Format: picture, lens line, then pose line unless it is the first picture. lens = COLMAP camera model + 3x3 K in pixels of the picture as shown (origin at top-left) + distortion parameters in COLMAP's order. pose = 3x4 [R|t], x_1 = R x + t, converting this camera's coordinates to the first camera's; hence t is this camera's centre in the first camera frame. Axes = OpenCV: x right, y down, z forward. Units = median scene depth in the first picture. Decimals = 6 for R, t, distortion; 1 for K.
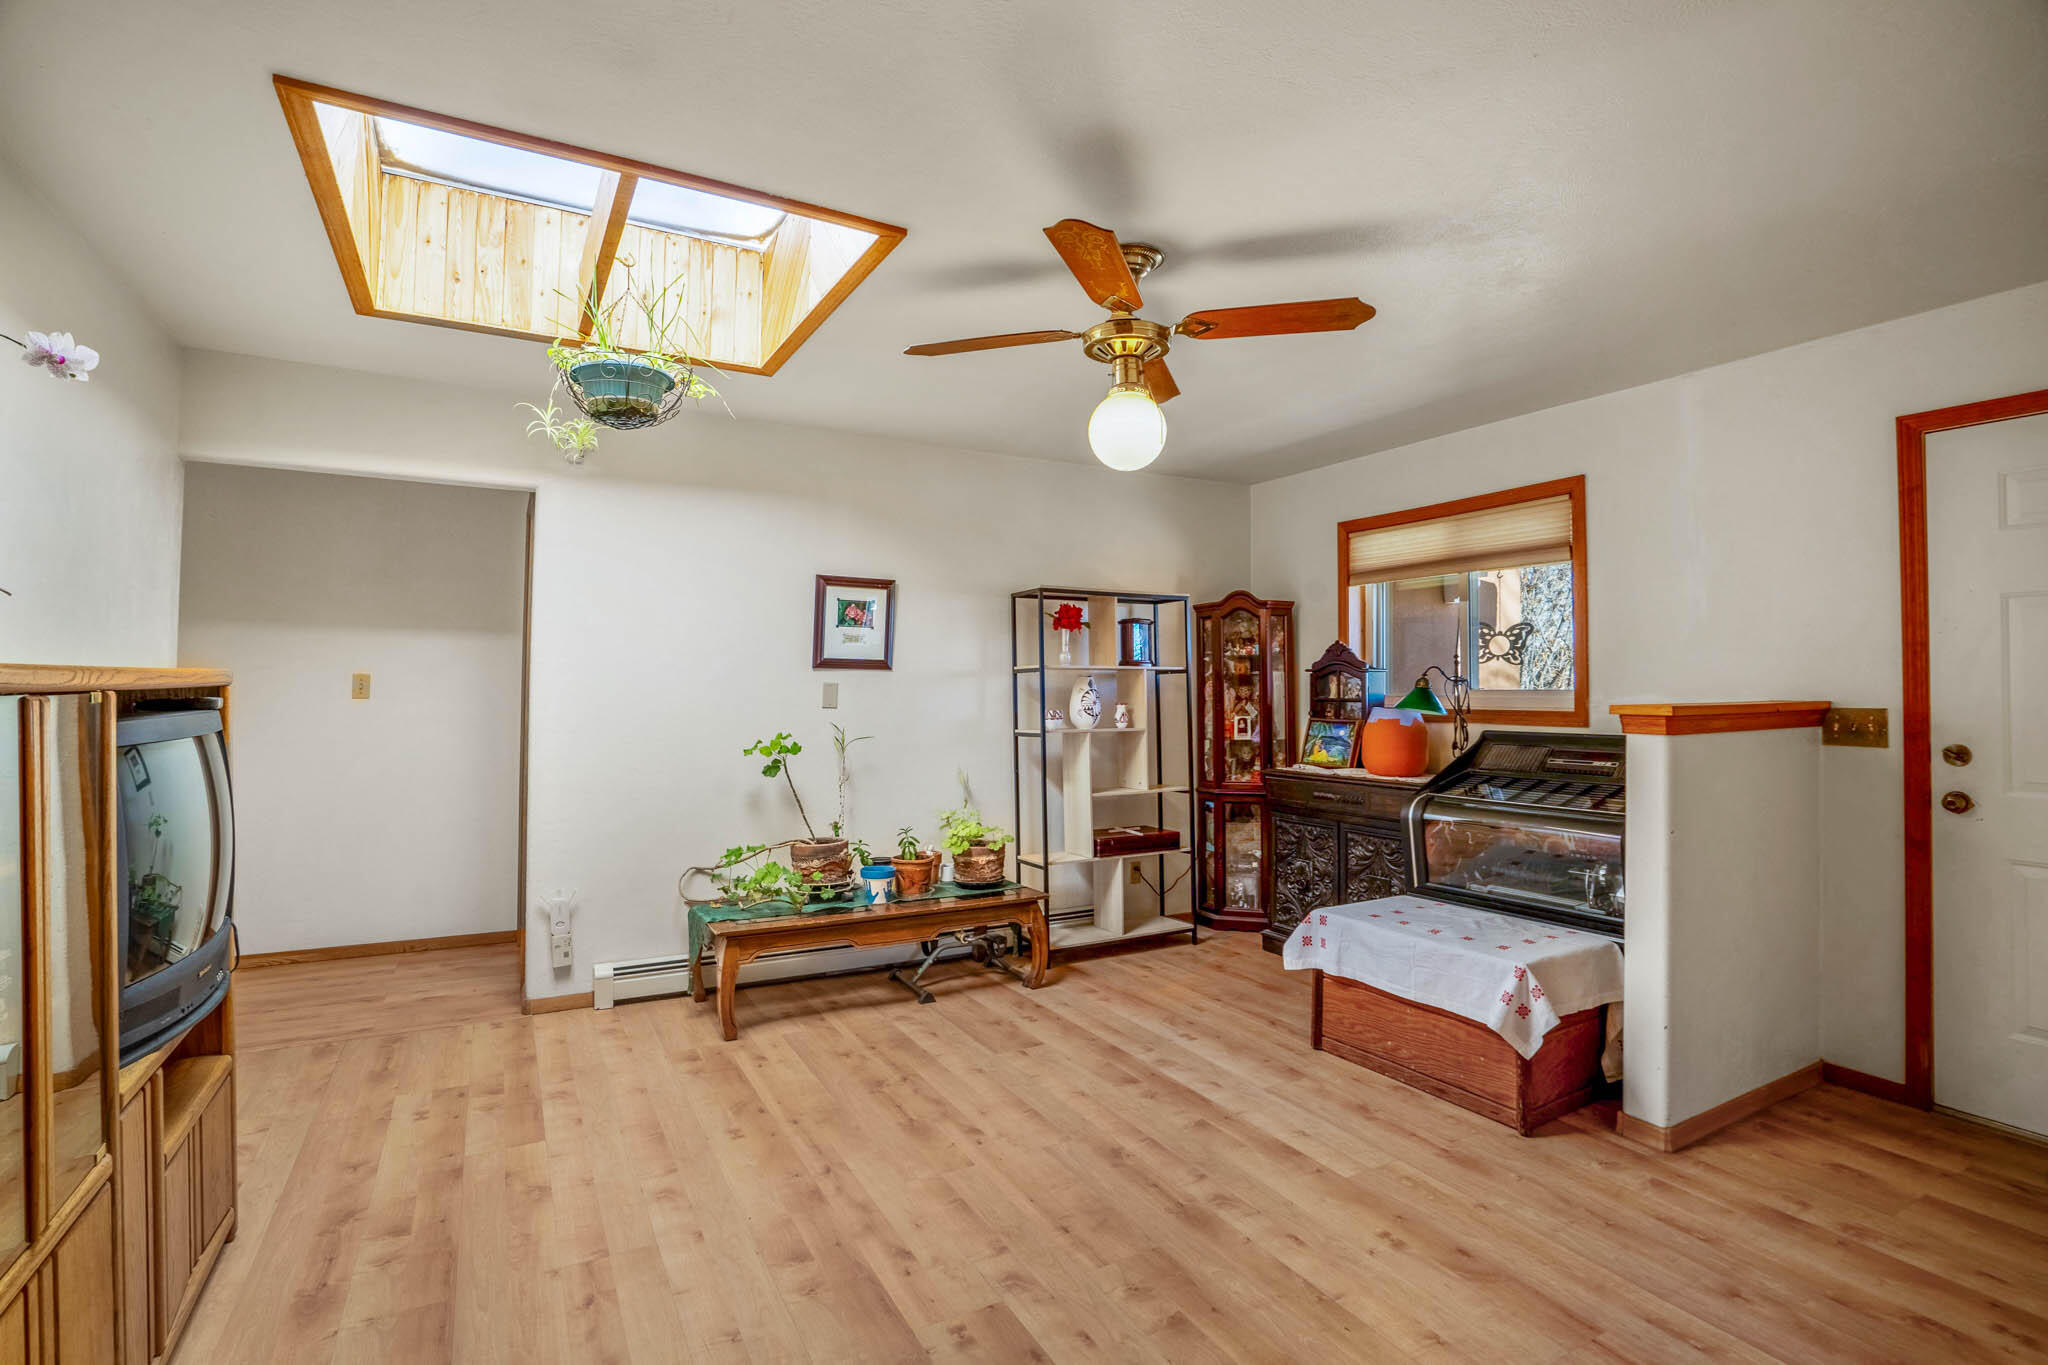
lens RADIAL K [[972.8, 0, 1024.0], [0, 972.8, 682.5], [0, 0, 1]] dist [-0.064575, 0.027130]
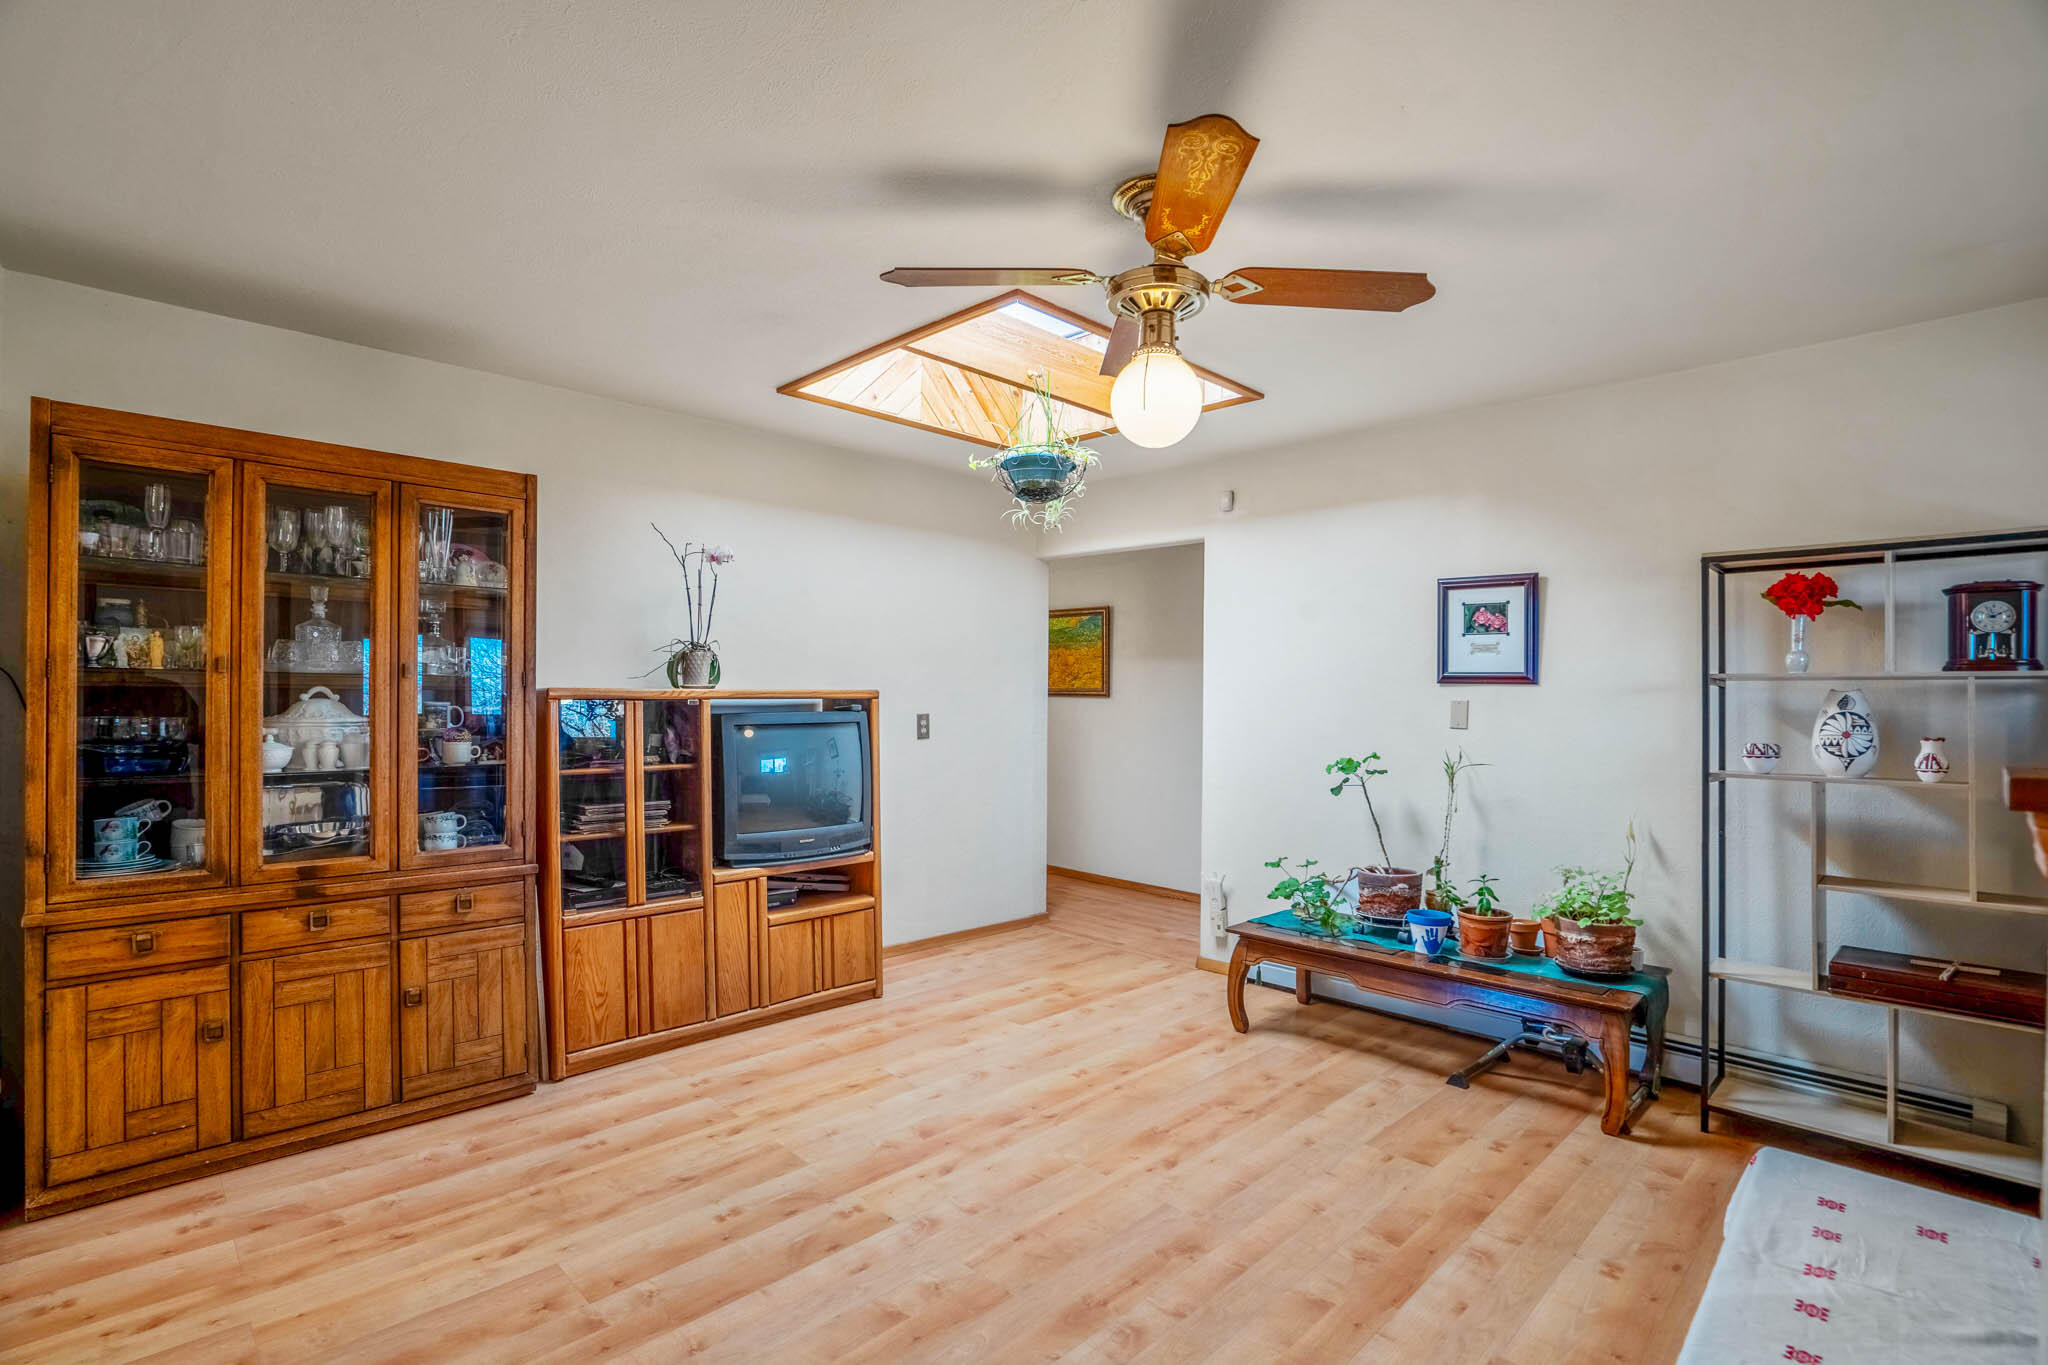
lens RADIAL K [[960.9, 0, 1017.3], [0, 960.9, 708.2], [0, 0, 1]] dist [-0.061982, 0.026903]
pose [[0.264547, 0.008922, -0.964331, 0.617764], [-0.005818, 0.999954, 0.007655, 0.004352], [0.964355, 0.003586, 0.264587, 0.453586]]
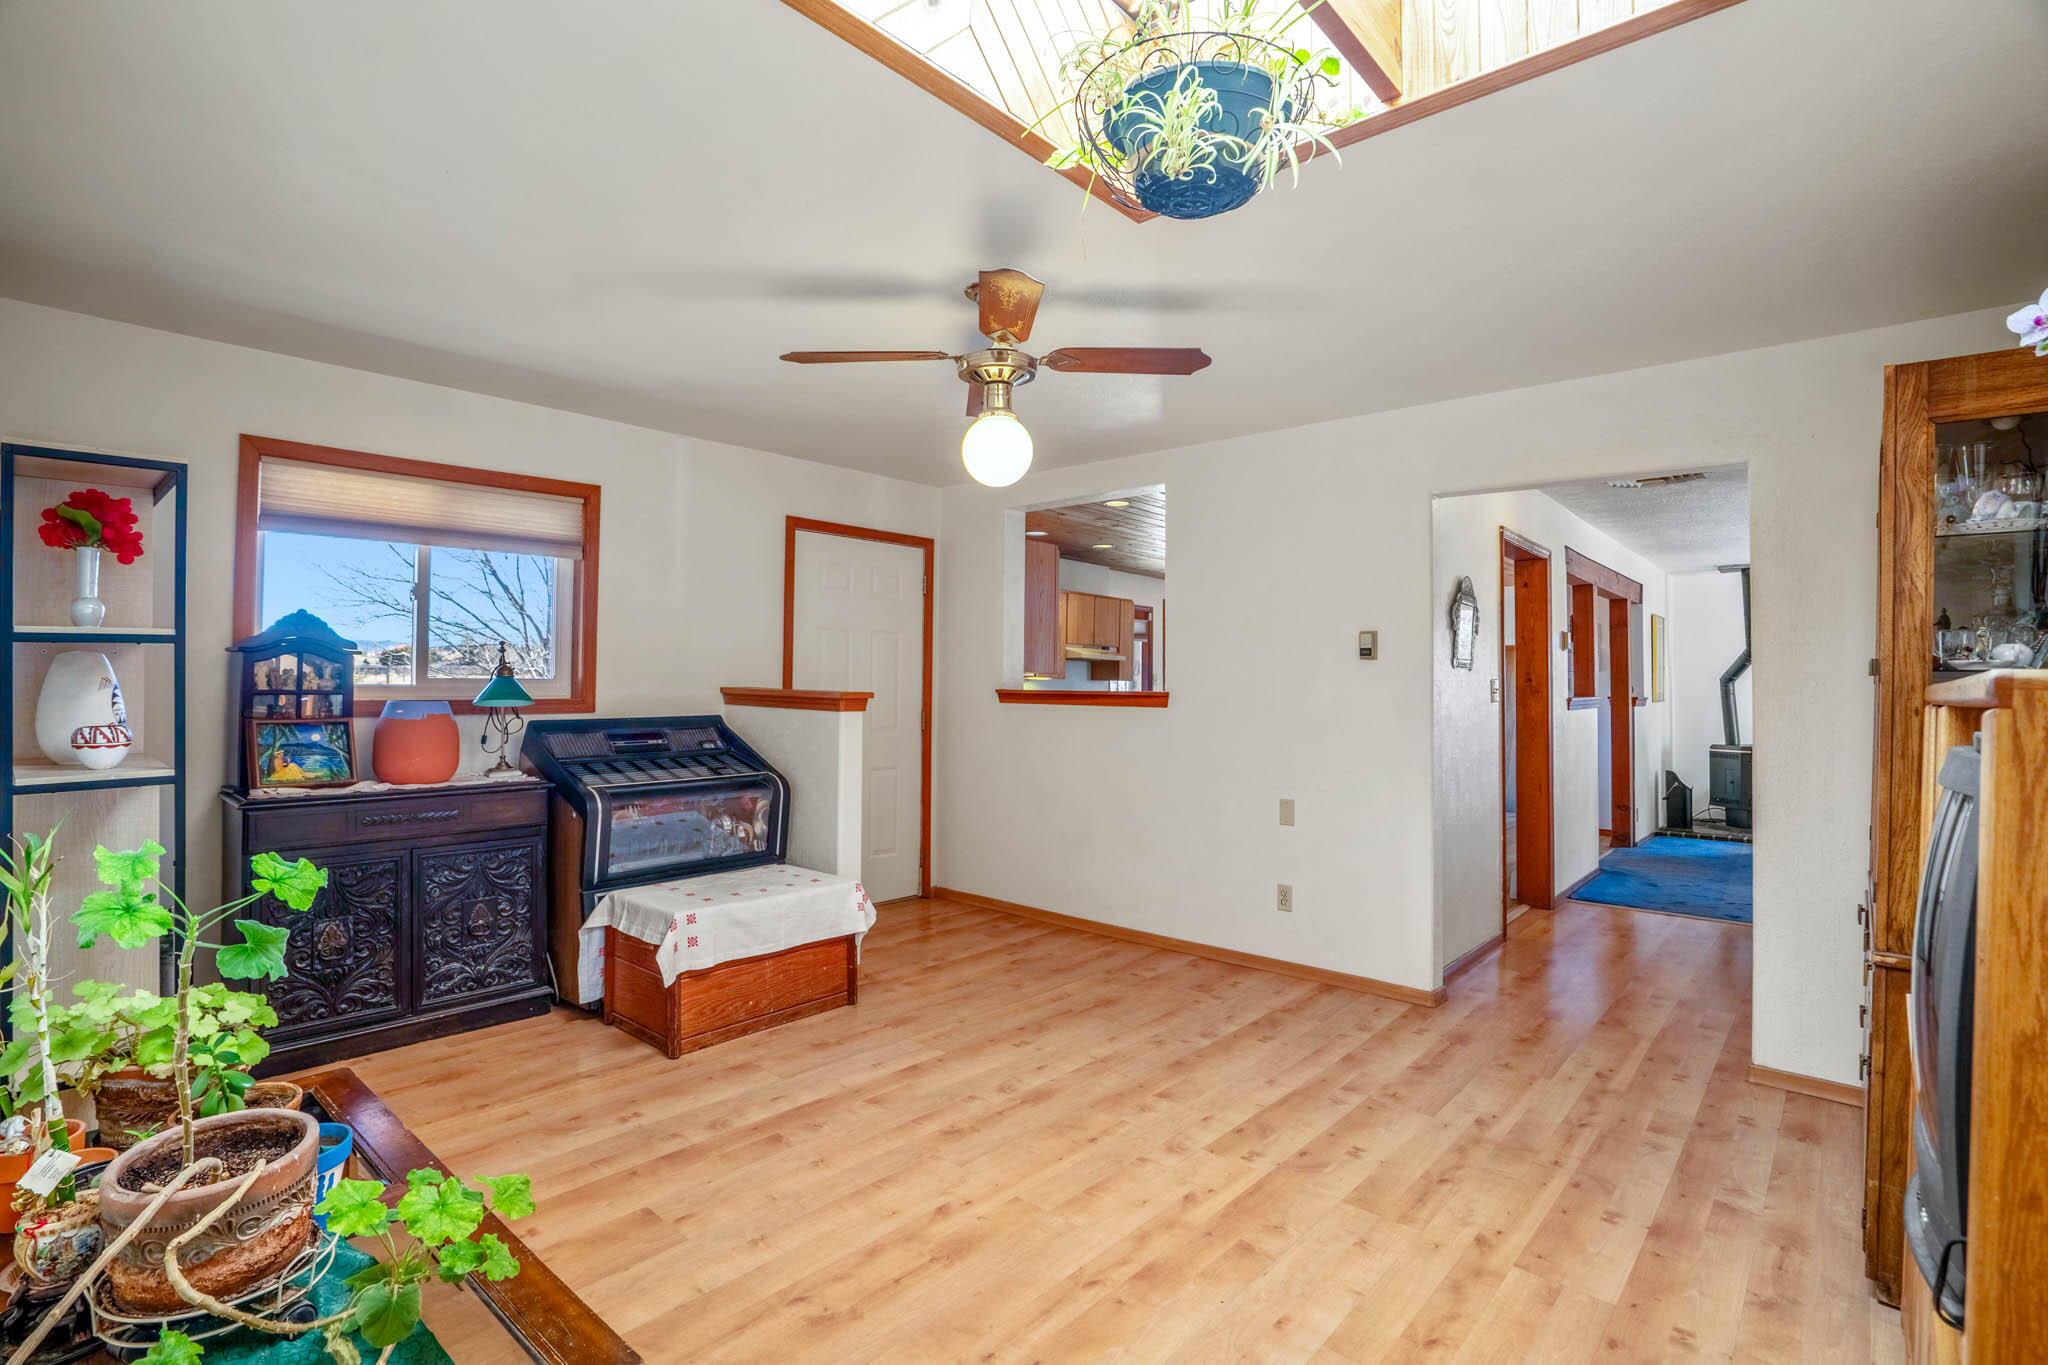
lens RADIAL K [[972.8, 0, 1024.0], [0, 972.8, 682.5], [0, 0, 1]] dist [-0.064575, 0.027130]
pose [[-0.330186, -0.009260, 0.943870, -0.652573], [-0.015861, 0.999865, 0.004260, -0.000847], [-0.943783, -0.013564, -0.330288, 0.919495]]
